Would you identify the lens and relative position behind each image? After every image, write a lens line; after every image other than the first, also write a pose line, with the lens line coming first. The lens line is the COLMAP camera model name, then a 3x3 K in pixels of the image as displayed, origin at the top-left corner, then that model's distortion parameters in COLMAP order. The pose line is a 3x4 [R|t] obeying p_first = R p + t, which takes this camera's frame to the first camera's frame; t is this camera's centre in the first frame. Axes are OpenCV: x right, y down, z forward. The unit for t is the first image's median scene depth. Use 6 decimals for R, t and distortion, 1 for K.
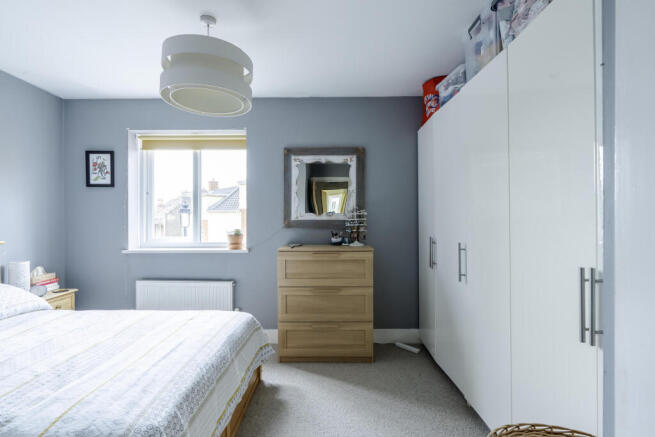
lens RADIAL K [[322.2, 0, 327.5], [0, 322.2, 218.5], [0, 0, 1]] dist [-0.044714, 0.000355]
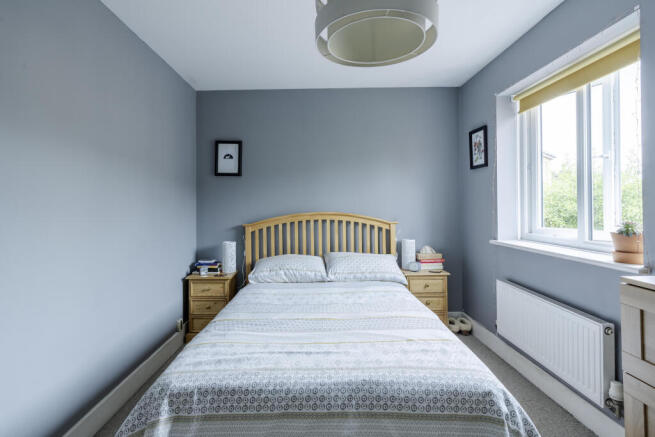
lens RADIAL K [[322.2, 0, 327.5], [0, 322.2, 218.5], [0, 0, 1]] dist [-0.044714, 0.000355]
pose [[-0.000962, 0.039940, -0.999202, 0.224258], [0.004589, 0.999192, 0.039935, 0.007772], [0.999989, -0.004547, -0.001145, 0.635687]]
